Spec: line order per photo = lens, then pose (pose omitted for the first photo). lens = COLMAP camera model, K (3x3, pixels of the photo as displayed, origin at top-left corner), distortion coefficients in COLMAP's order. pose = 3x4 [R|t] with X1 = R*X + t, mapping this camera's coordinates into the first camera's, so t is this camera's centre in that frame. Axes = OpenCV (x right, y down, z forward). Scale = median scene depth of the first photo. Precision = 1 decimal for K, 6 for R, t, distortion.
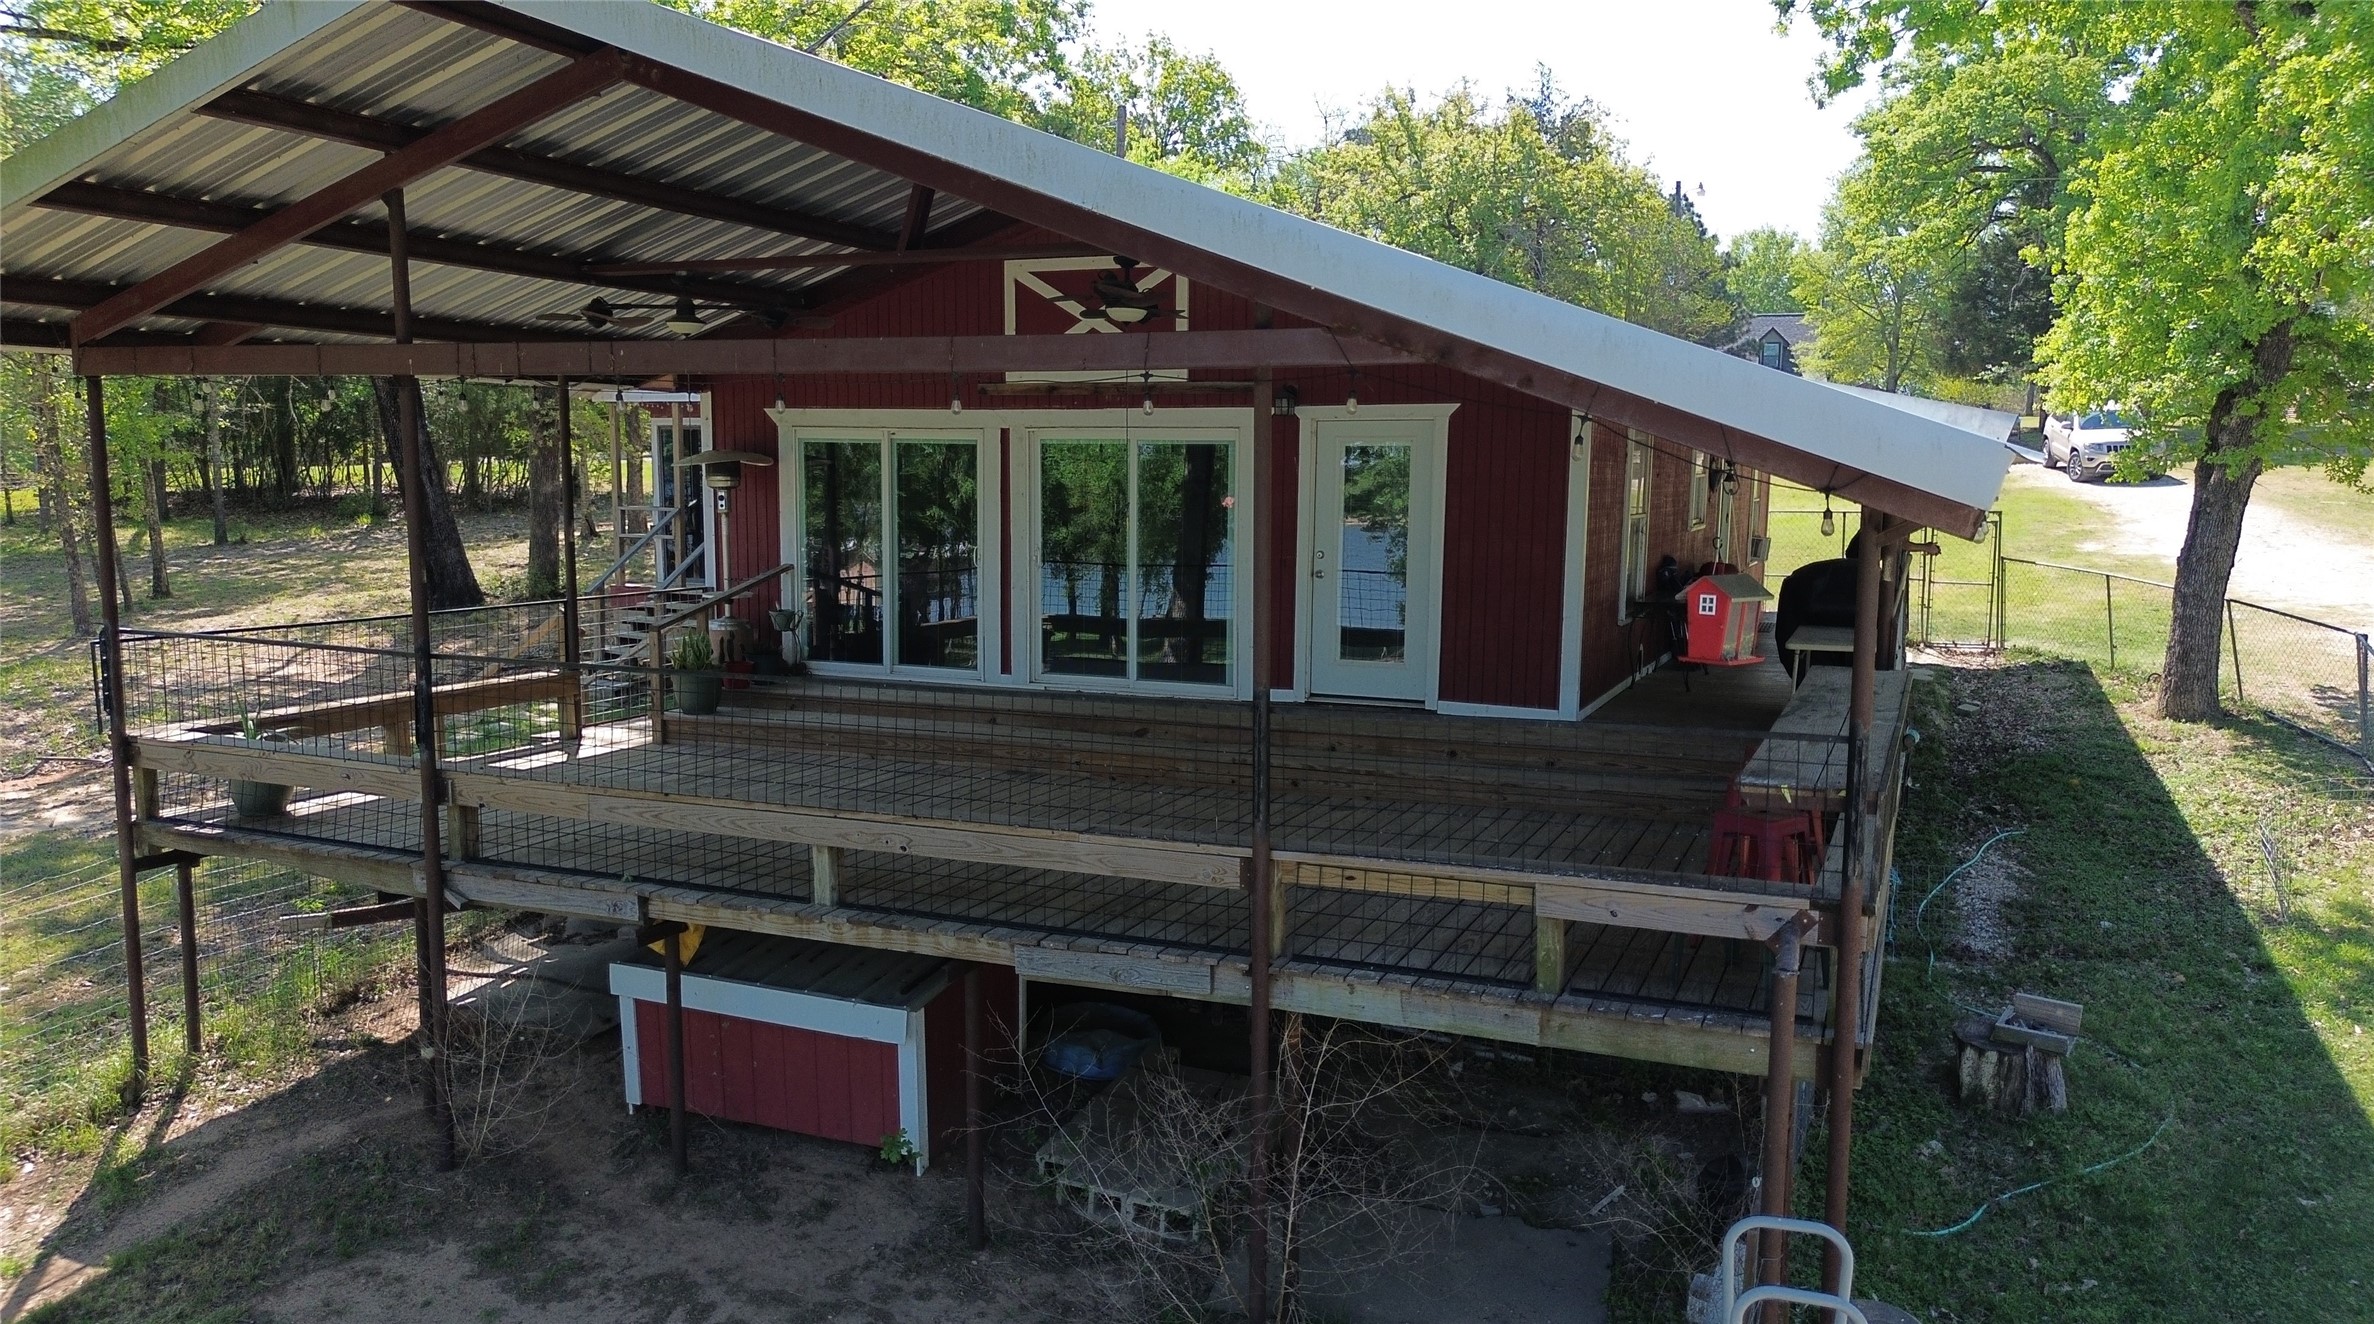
lens RADIAL K [[1784.8, 0, 1187.3], [0, 1784.8, 670.2], [0, 0, 1]] dist [0.073148, -0.036642]
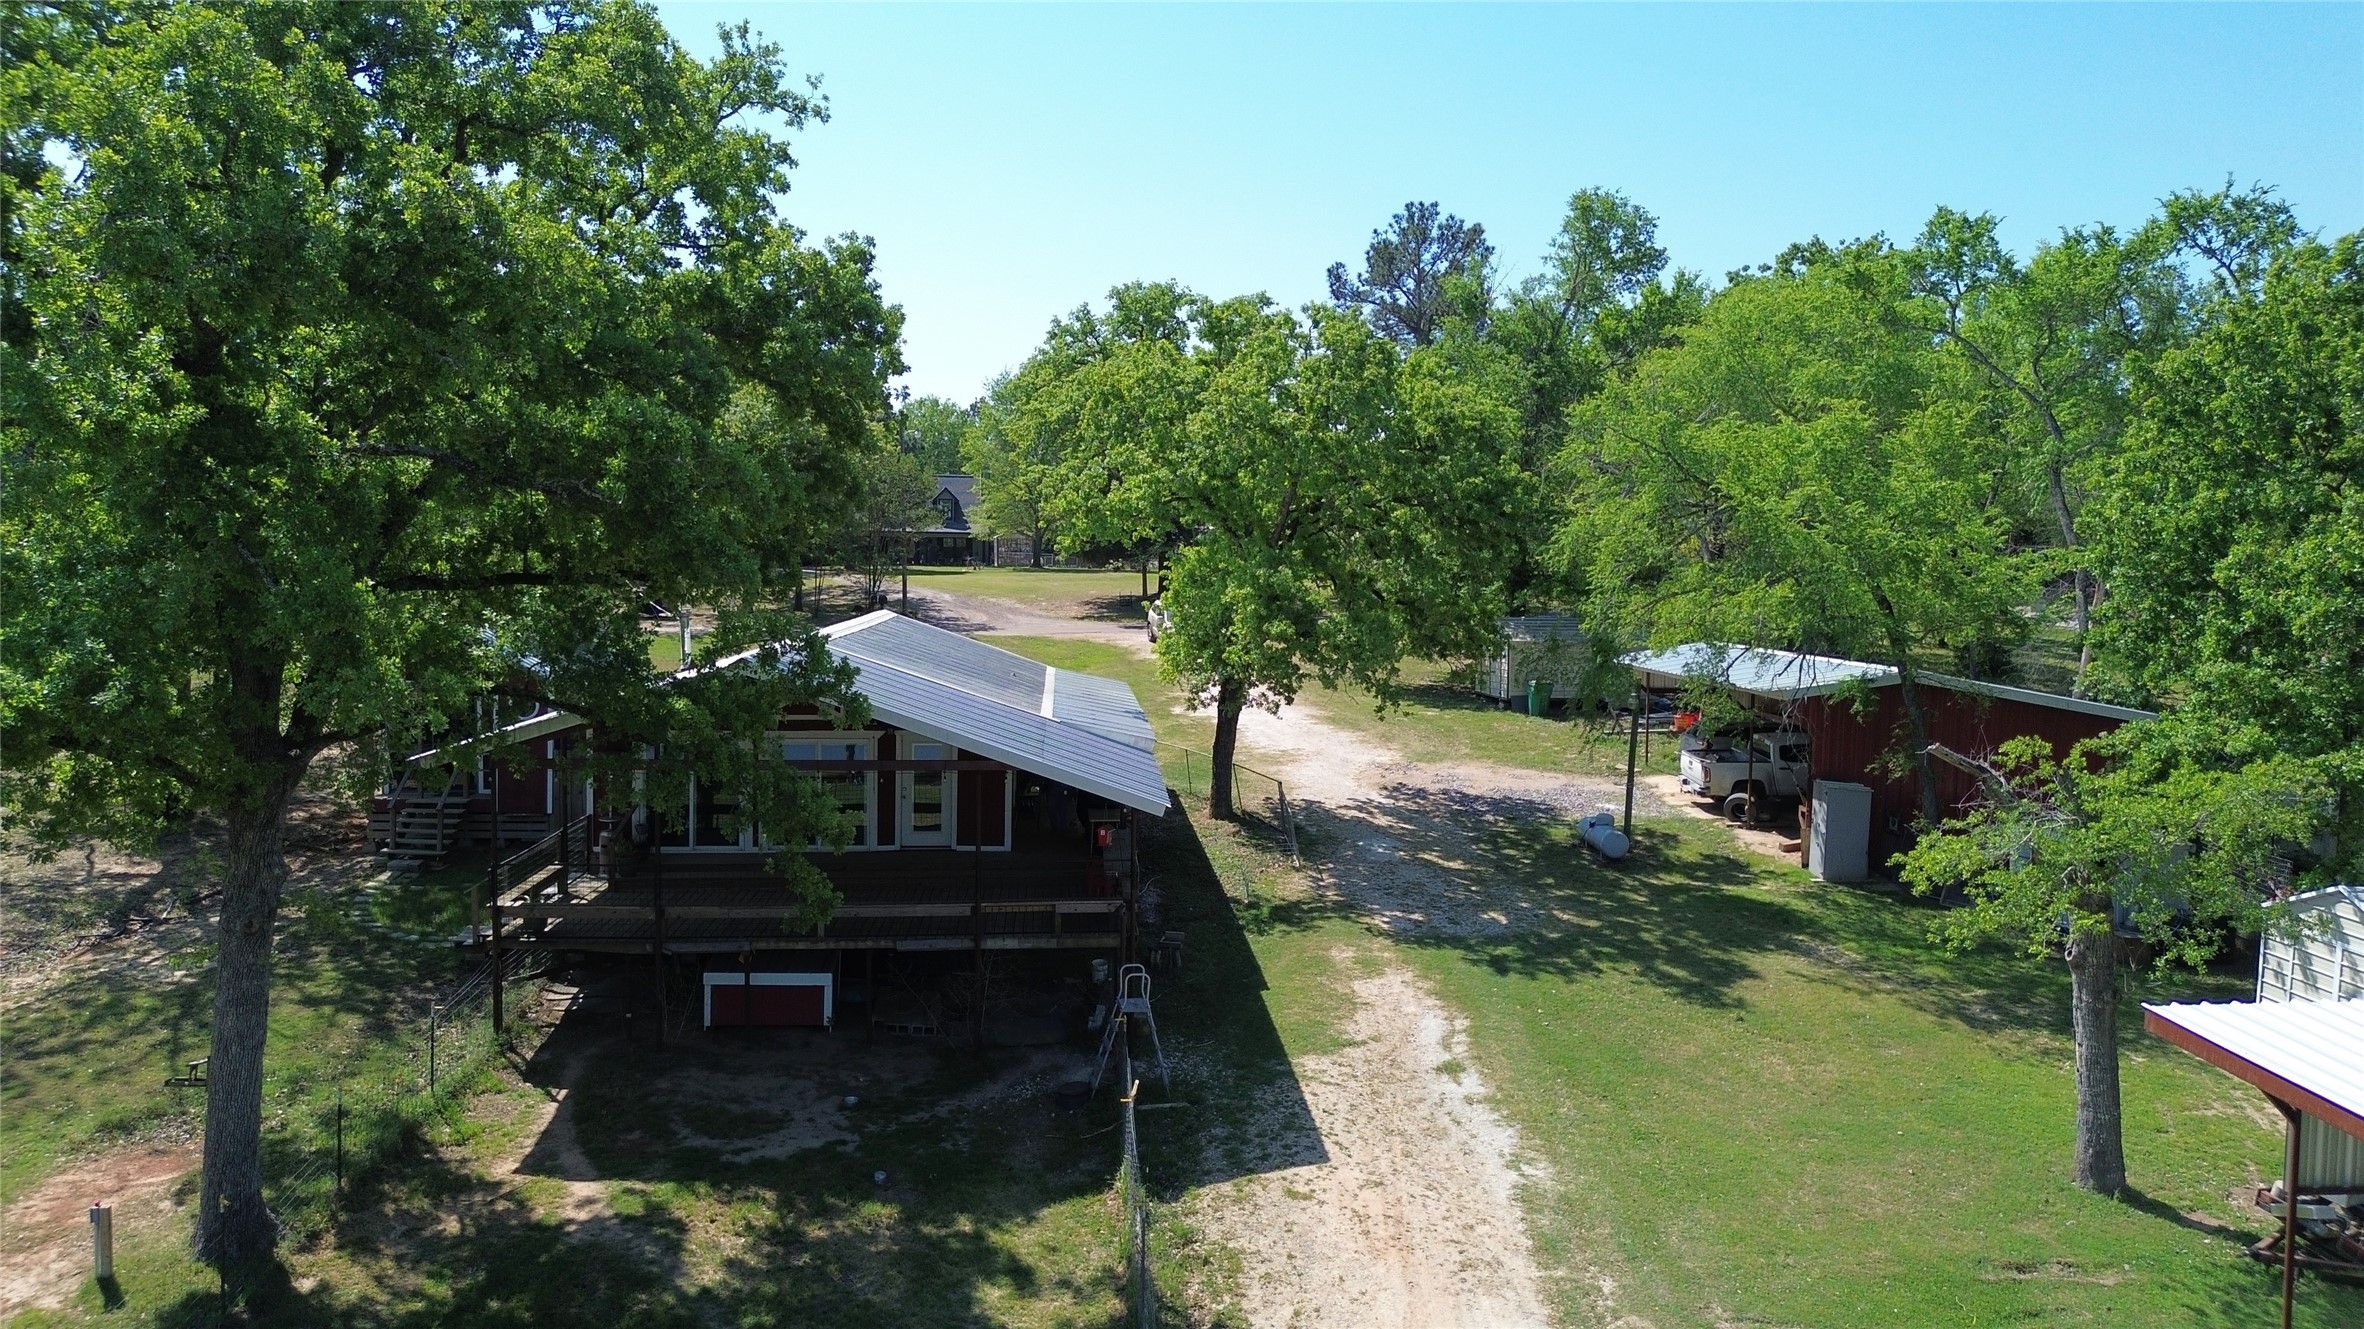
lens RADIAL K [[1777.3, 0, 1178.9], [0, 1777.3, 662.0], [0, 0, 1]] dist [0.073148, -0.036642]
pose [[0.894533, -0.032136, 0.445845, -0.666152], [0.052215, 0.998096, -0.032820, -0.138325], [-0.443942, 0.052639, 0.894508, -1.355753]]
